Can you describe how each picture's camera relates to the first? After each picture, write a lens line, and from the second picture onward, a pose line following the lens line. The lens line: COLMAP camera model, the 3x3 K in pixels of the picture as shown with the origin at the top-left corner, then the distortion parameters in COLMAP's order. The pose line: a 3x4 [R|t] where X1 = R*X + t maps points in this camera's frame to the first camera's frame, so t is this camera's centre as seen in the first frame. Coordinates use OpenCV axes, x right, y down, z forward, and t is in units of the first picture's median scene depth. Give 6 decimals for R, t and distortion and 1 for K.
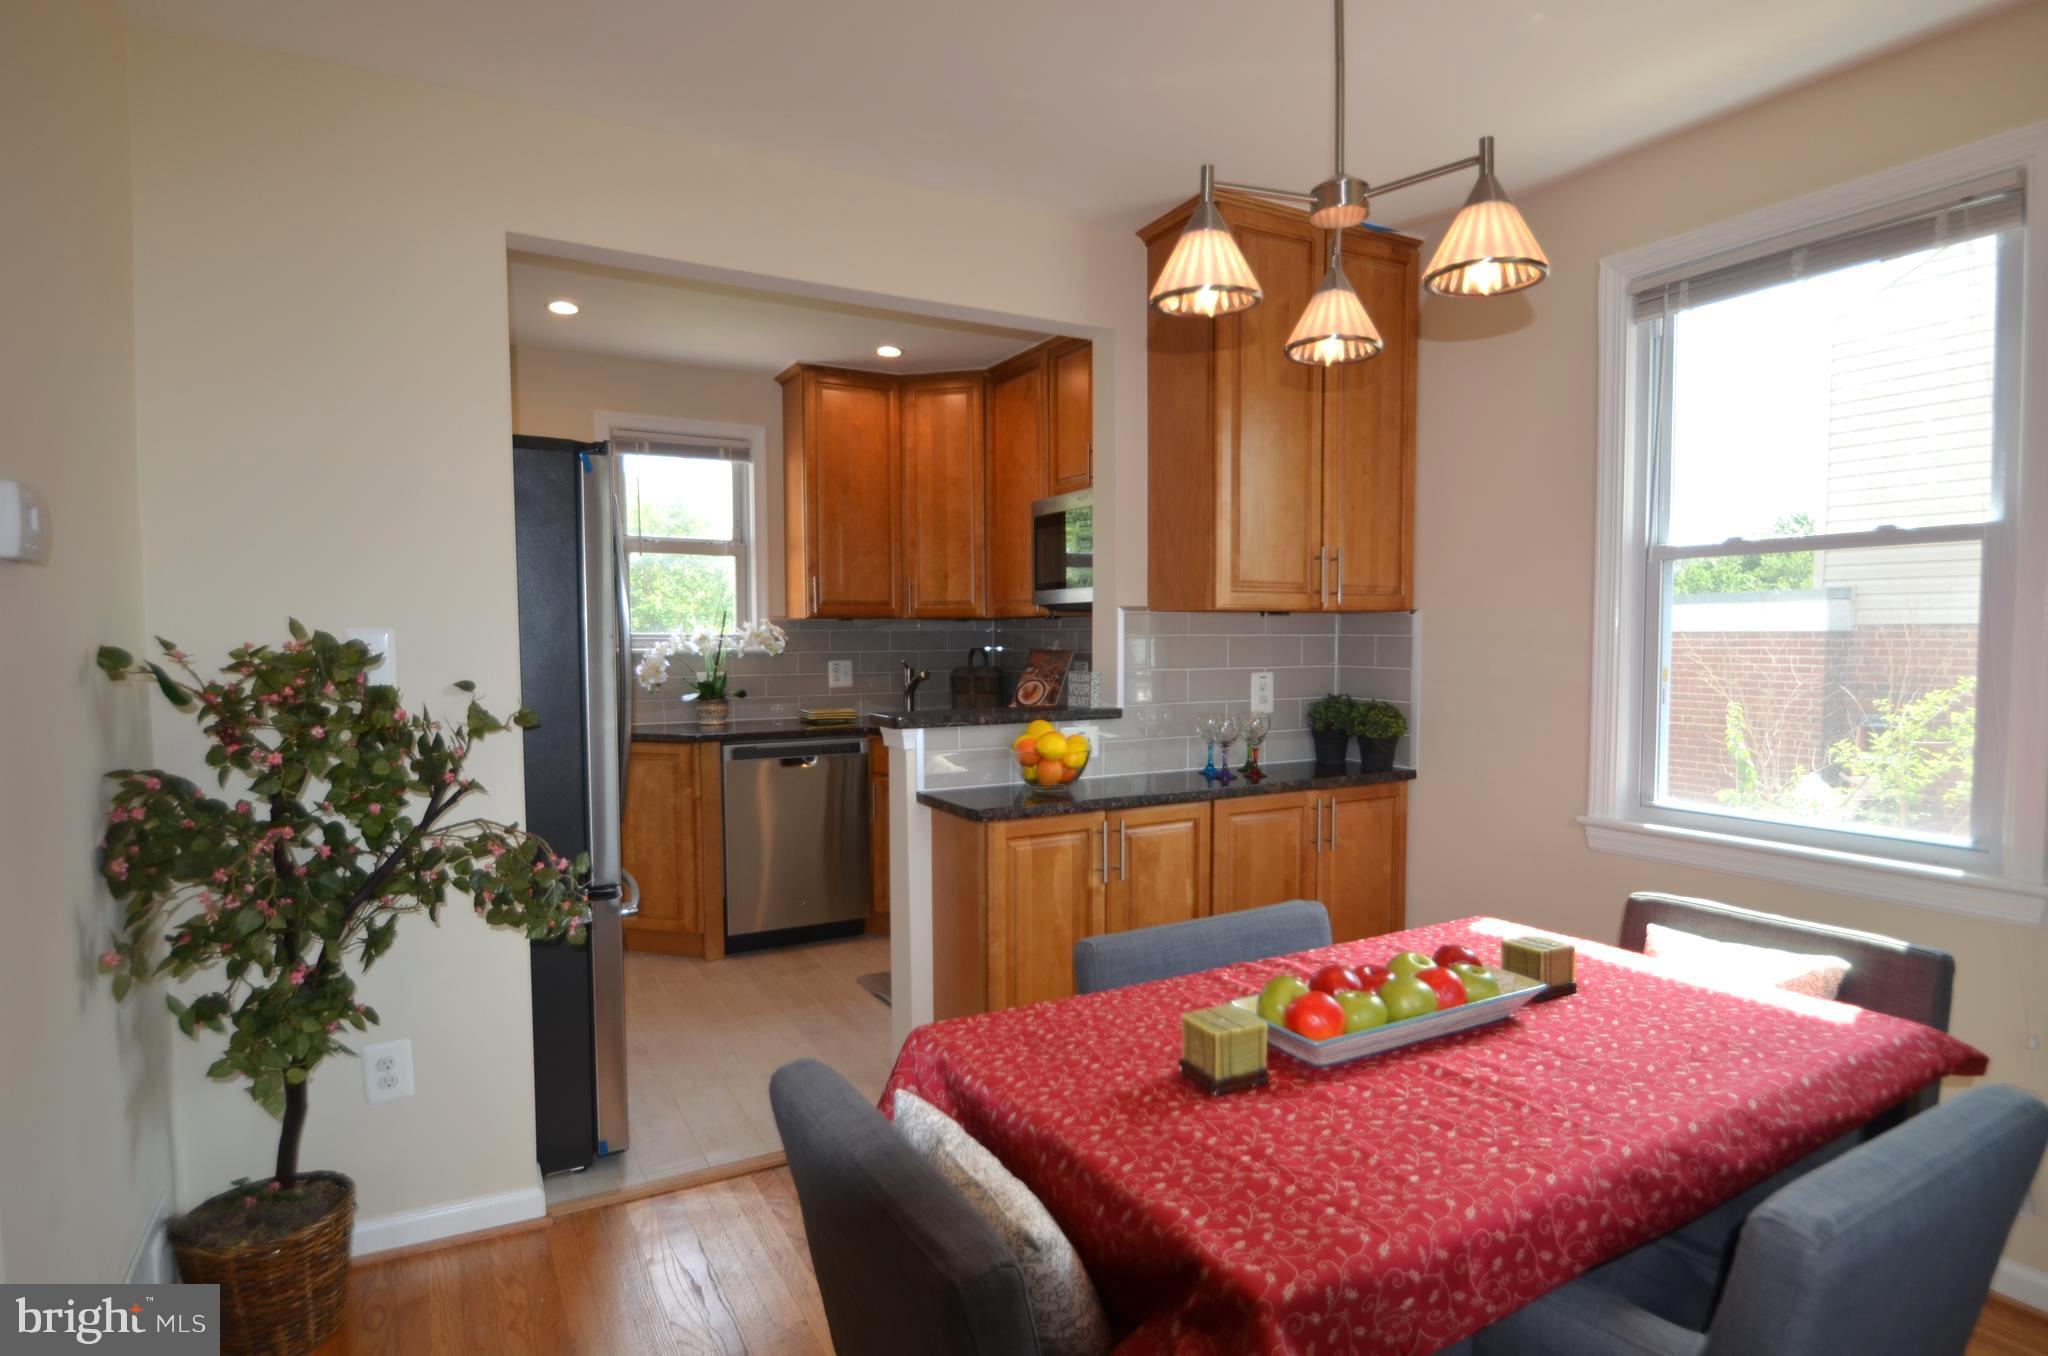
lens RADIAL K [[1090.5, 0, 1051.3], [0, 1090.5, 700.0], [0, 0, 1]] dist [-0.005597, -0.014882]
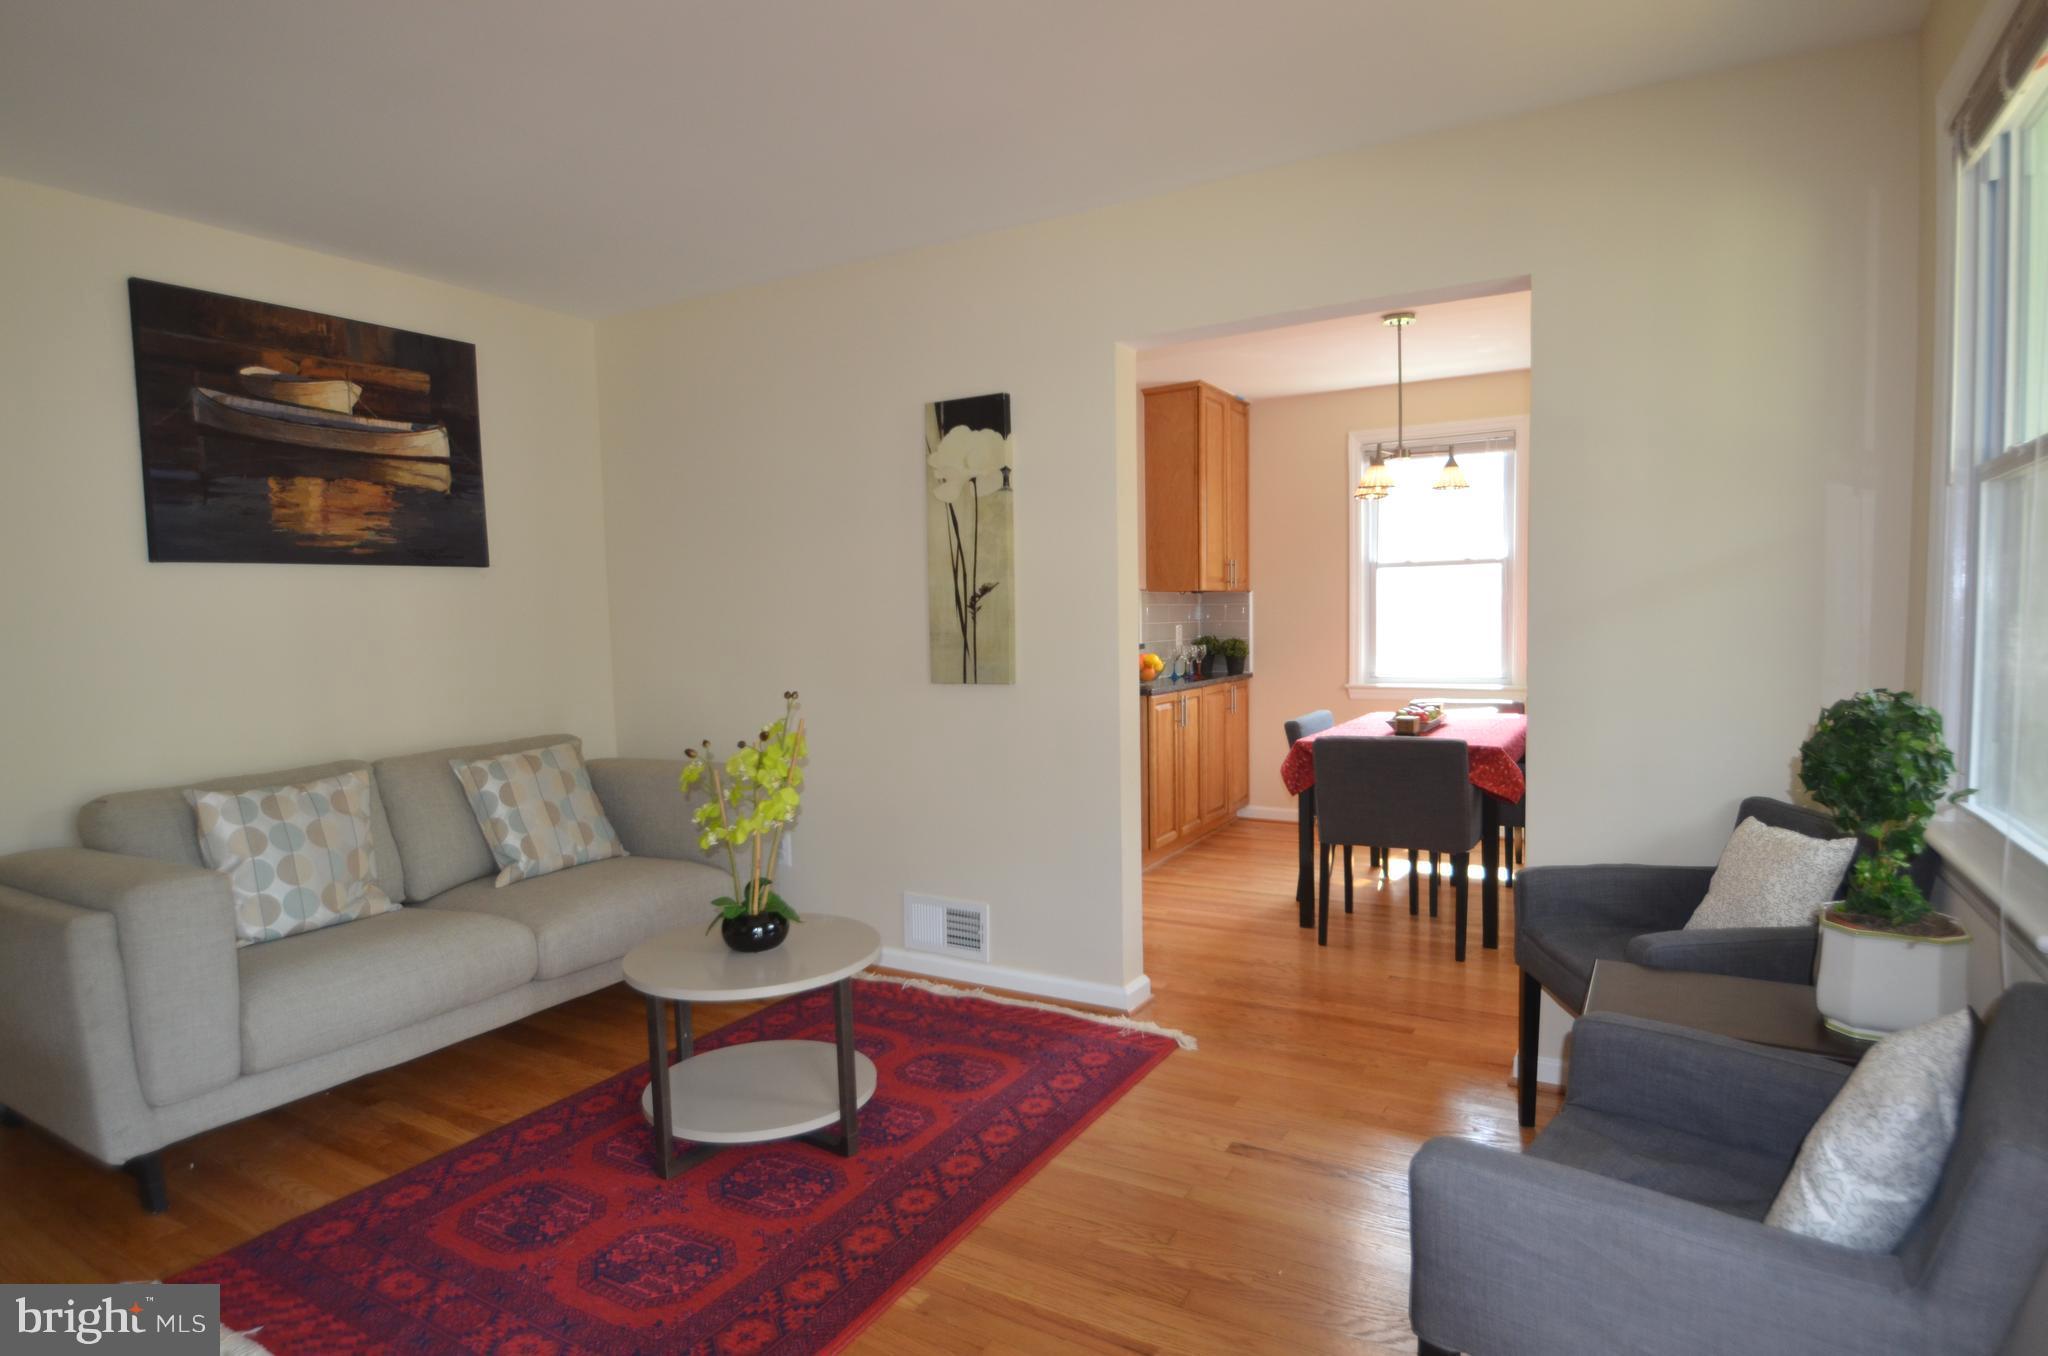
lens RADIAL K [[1090.5, 0, 1051.3], [0, 1090.5, 700.0], [0, 0, 1]] dist [-0.005597, -0.014882]
pose [[0.859879, -0.053554, 0.507681, -0.755689], [0.046681, 0.998564, 0.026271, 0.034690], [-0.508359, 0.001109, 0.861144, -0.390236]]
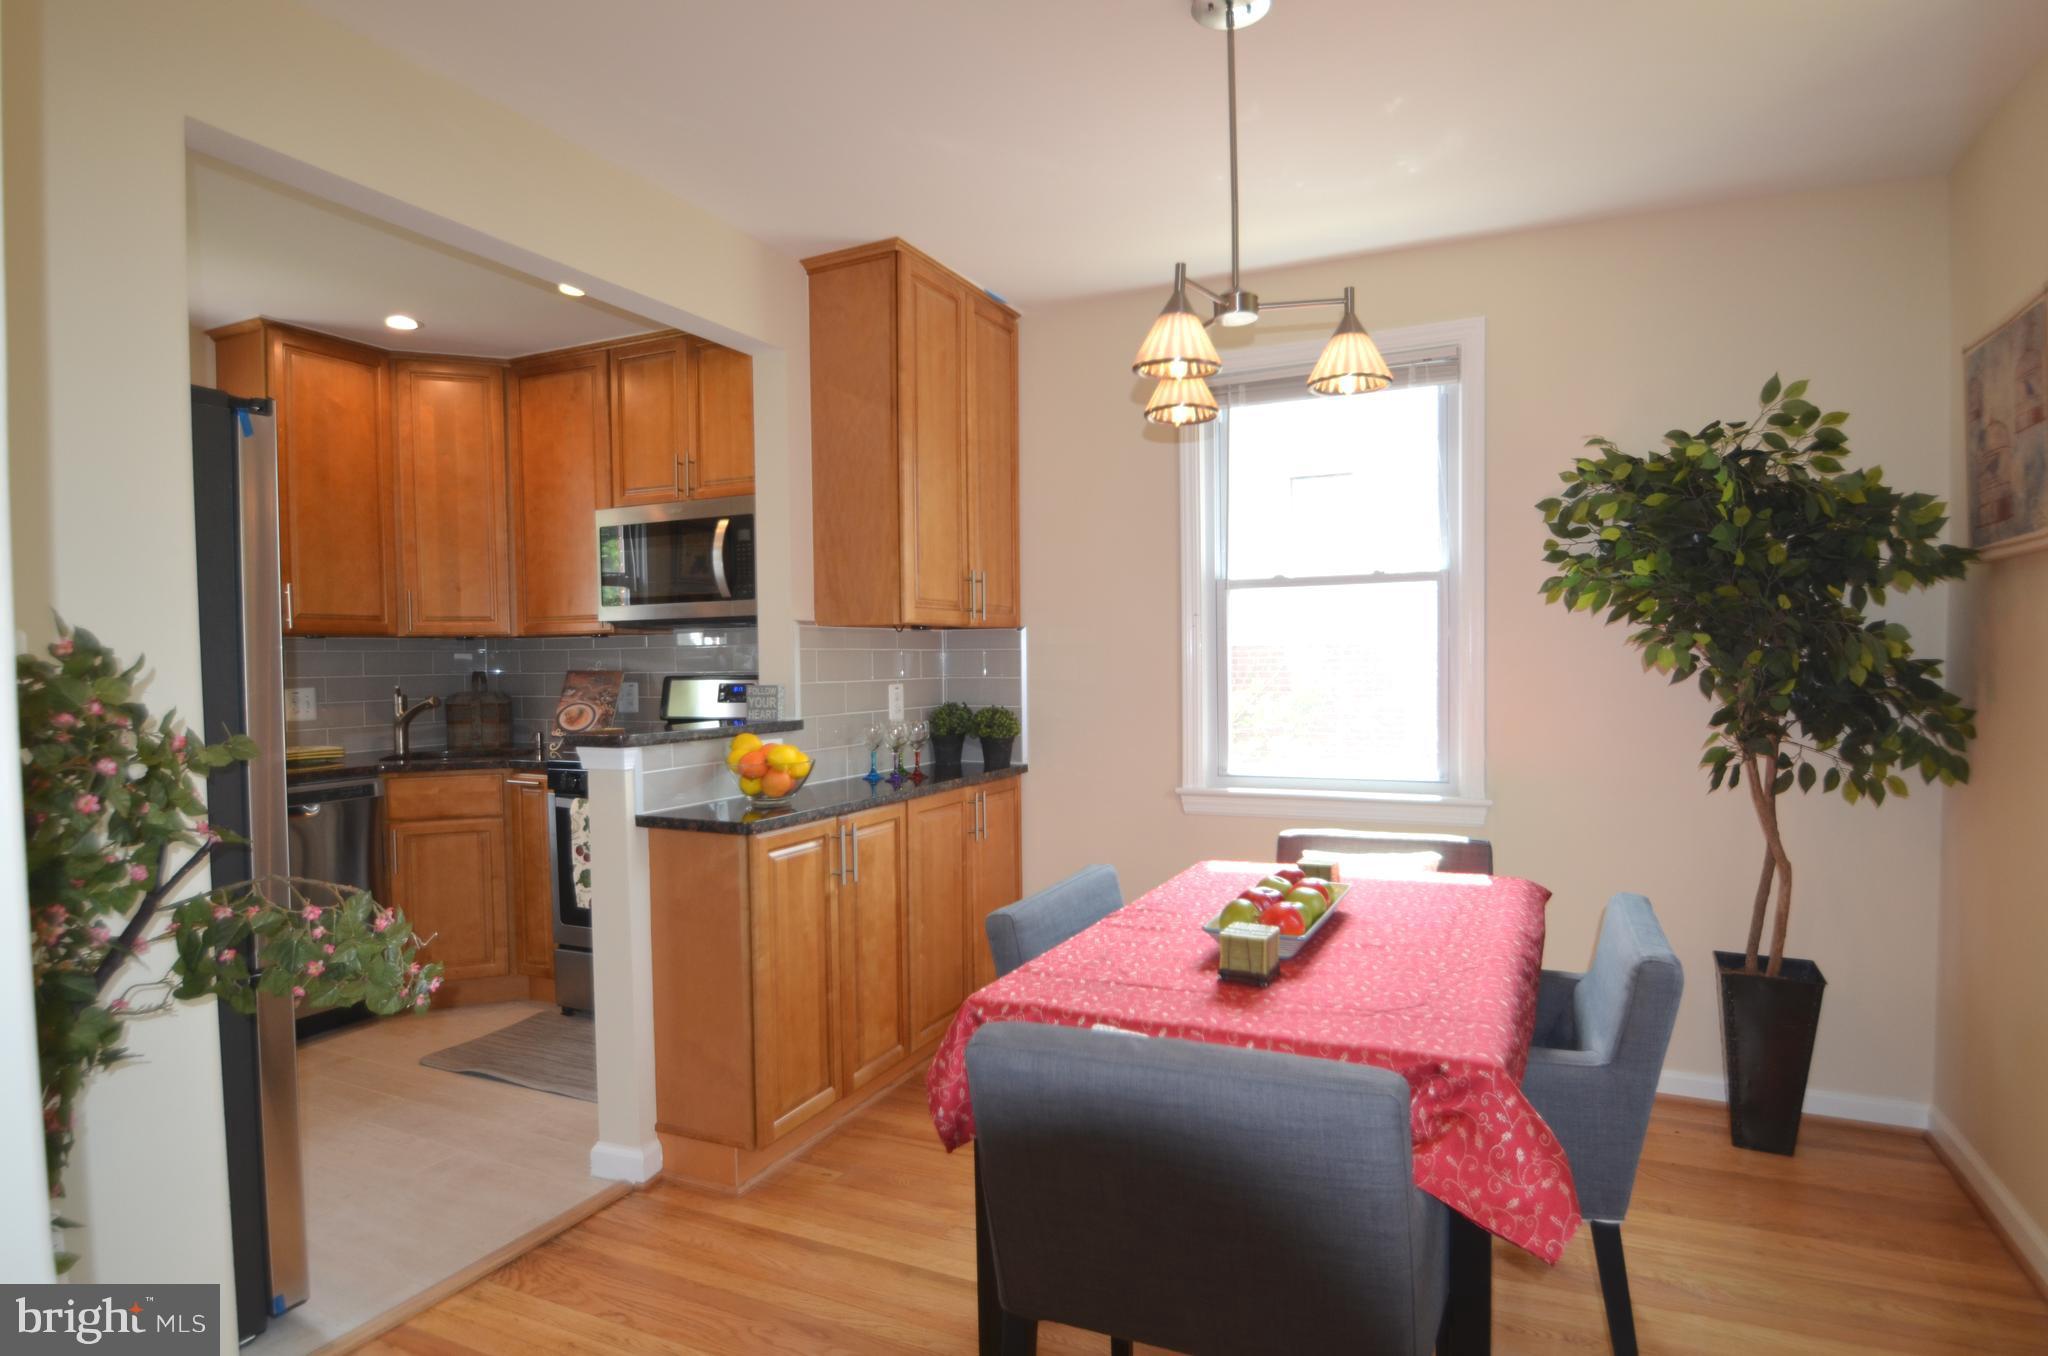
lens RADIAL K [[1090.5, 0, 1051.3], [0, 1090.5, 700.0], [0, 0, 1]] dist [-0.005597, -0.014882]
pose [[0.814746, -0.028175, 0.579133, -0.247337], [0.043803, 0.998955, -0.013025, 0.009076], [-0.578161, 0.035980, 0.815129, 0.024551]]
